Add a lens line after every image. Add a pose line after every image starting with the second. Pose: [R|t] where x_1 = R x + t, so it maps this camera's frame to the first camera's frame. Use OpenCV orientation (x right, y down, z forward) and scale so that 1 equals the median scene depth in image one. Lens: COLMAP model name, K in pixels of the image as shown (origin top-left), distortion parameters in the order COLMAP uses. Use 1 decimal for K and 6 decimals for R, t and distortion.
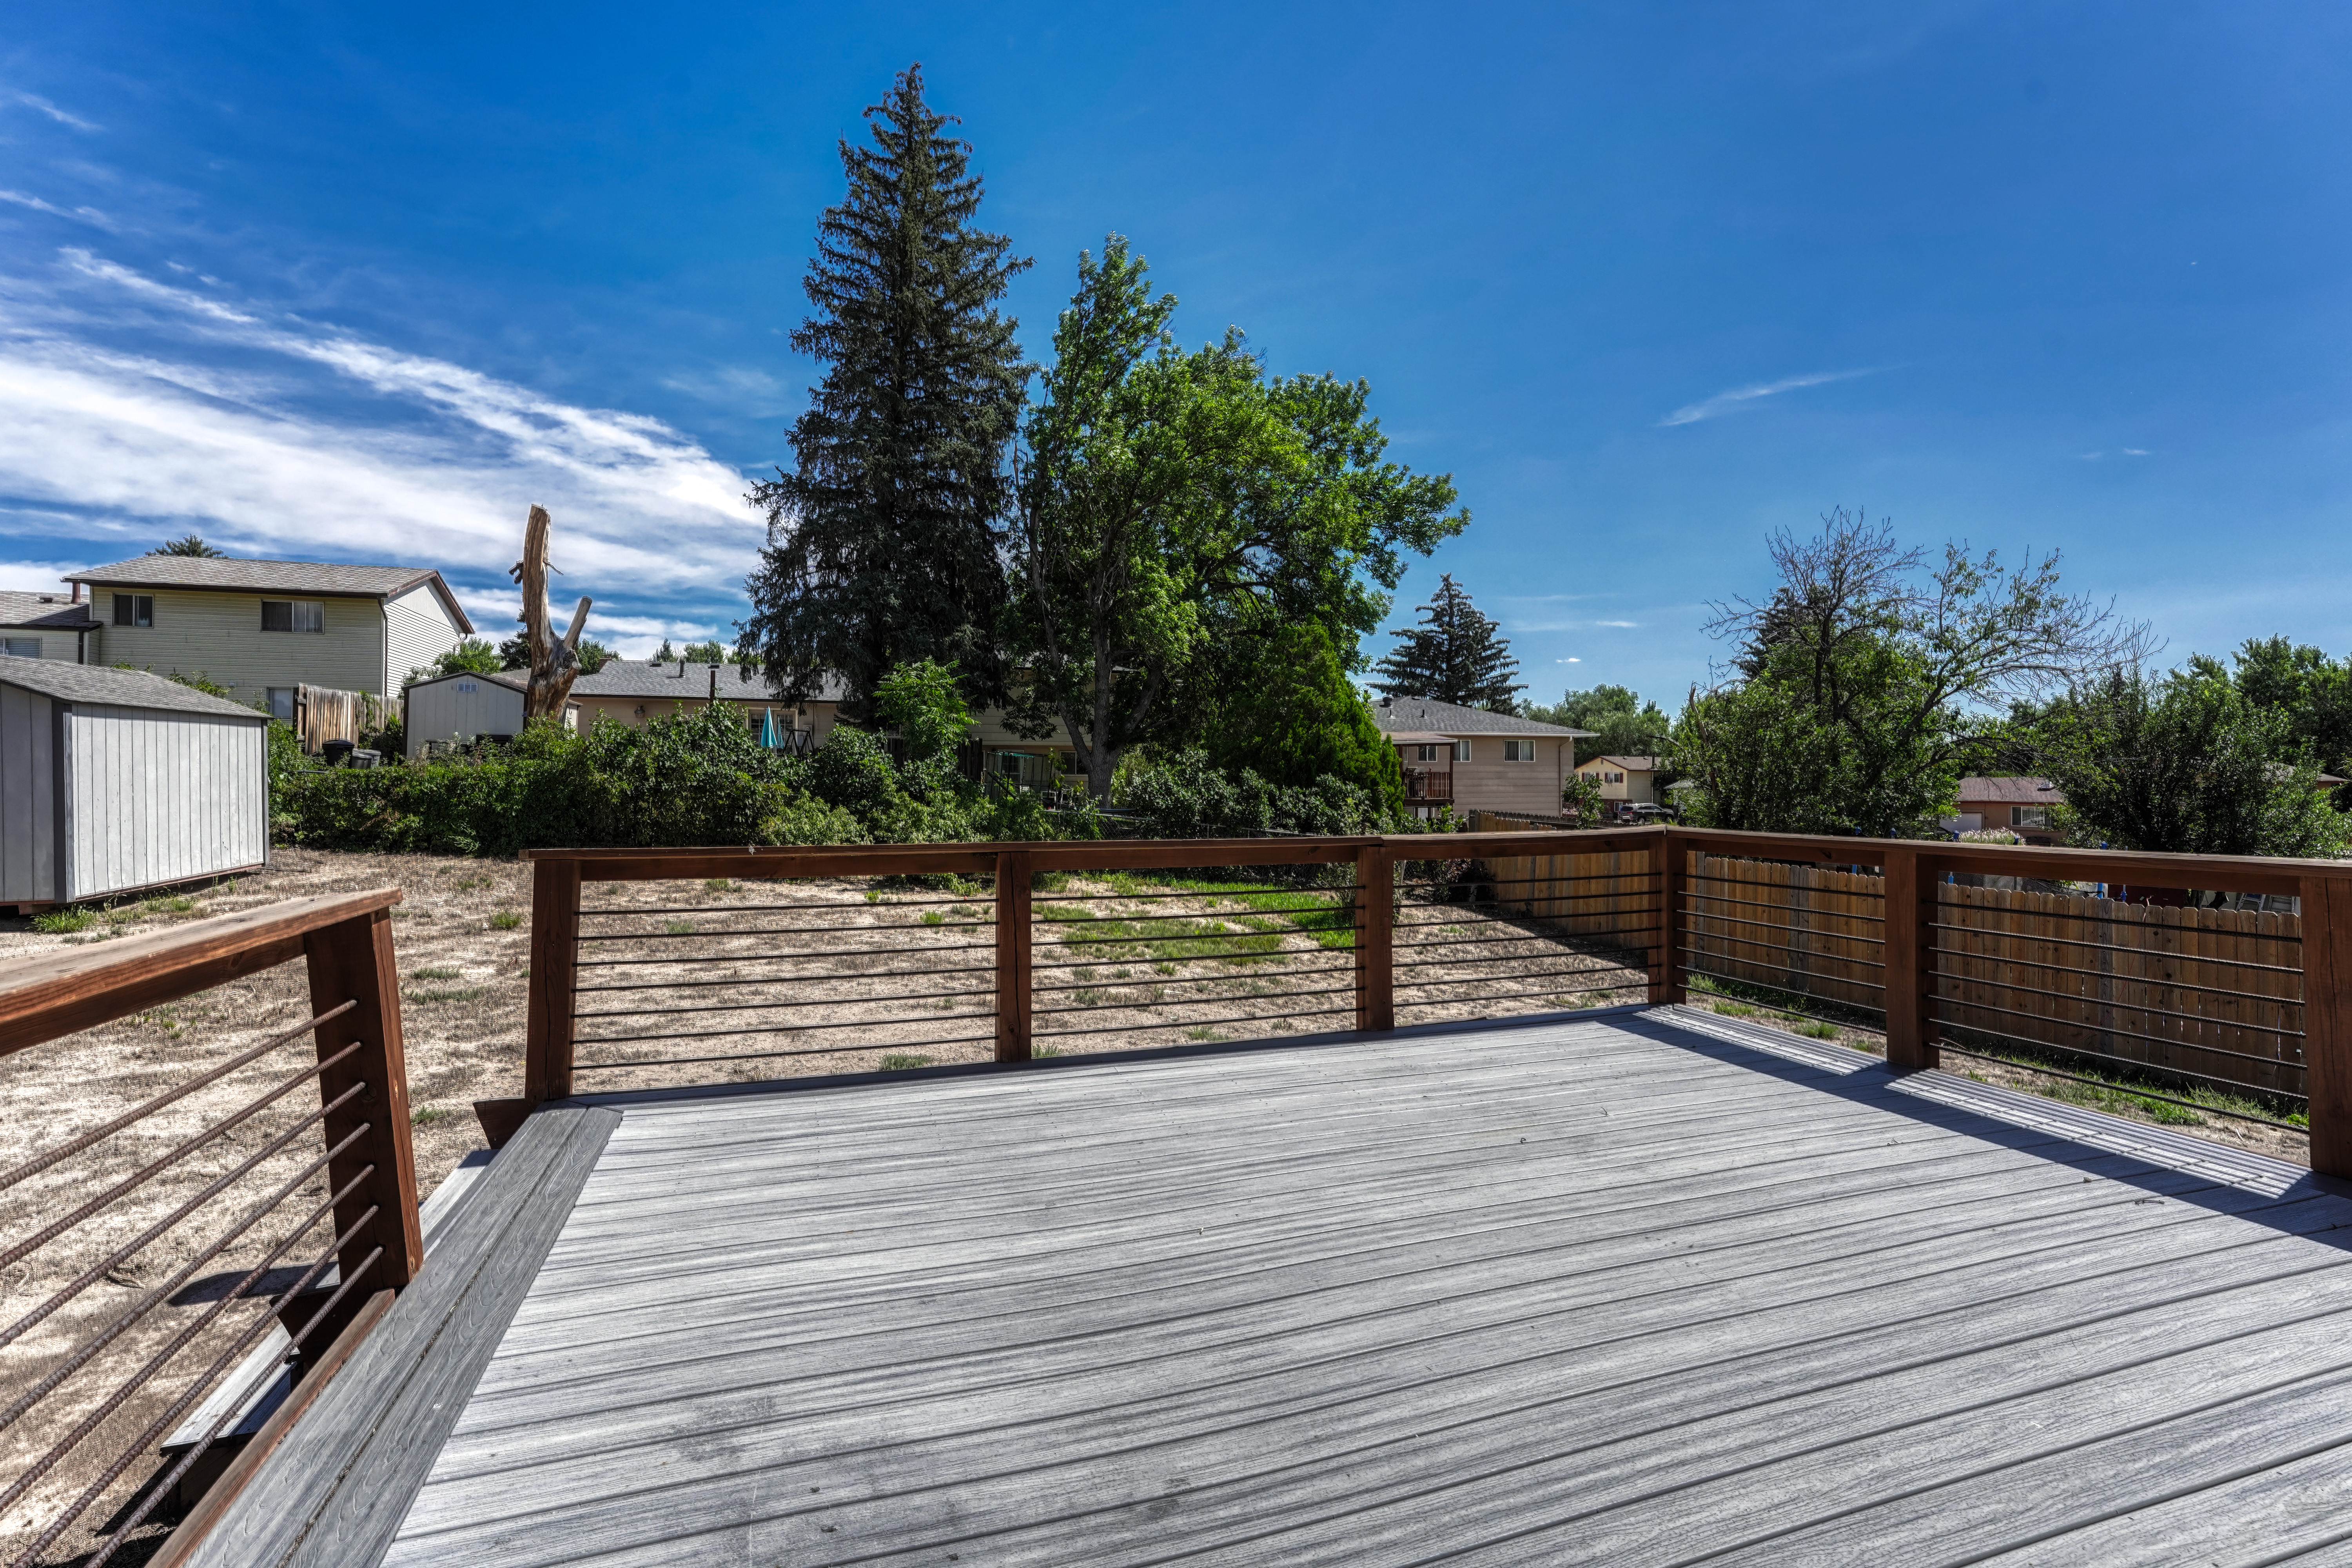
lens RADIAL K [[1099.3, 0, 1176.0], [0, 1099.3, 784.0], [0, 0, 1]] dist [0.001112, 0.000291]
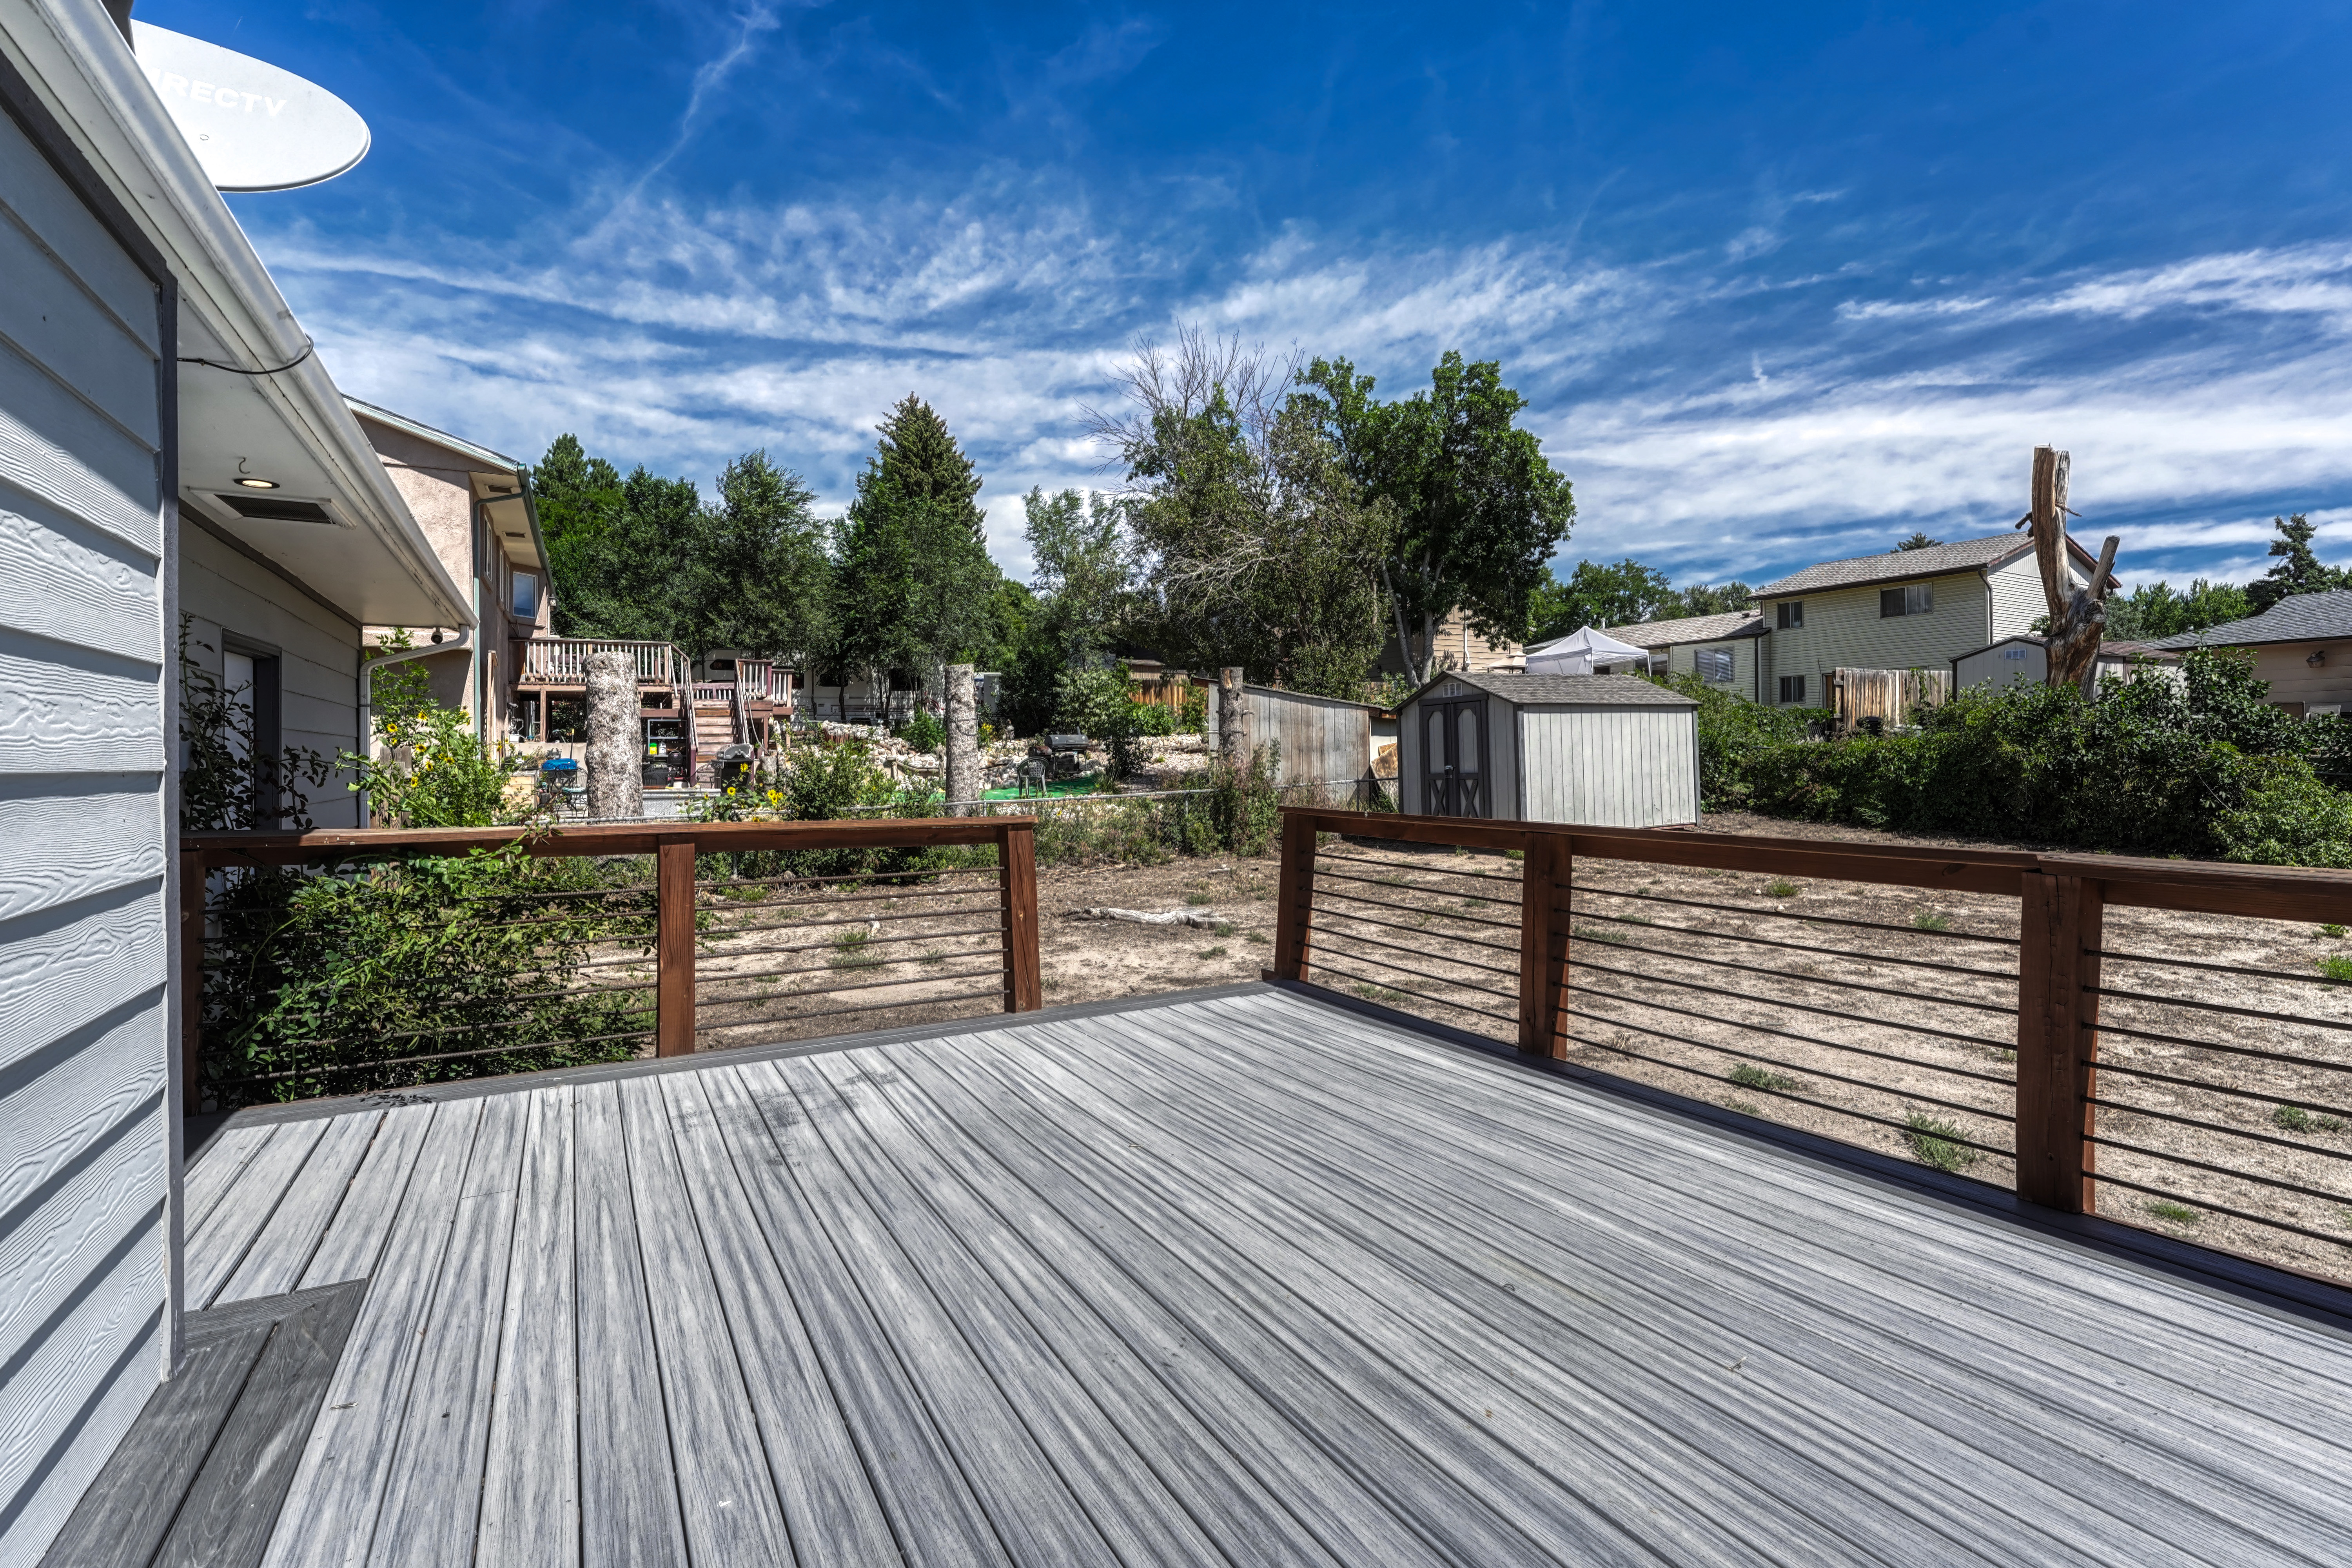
lens RADIAL K [[1086.8, 0, 1177.2], [0, 1086.8, 895.4], [0, 0, 1]] dist [0.001930, 0.000643]
pose [[0.167996, 0.121703, -0.978246, 0.253592], [0.004174, 0.992253, 0.124162, -0.001889], [0.985779, -0.024941, 0.166186, 0.189245]]
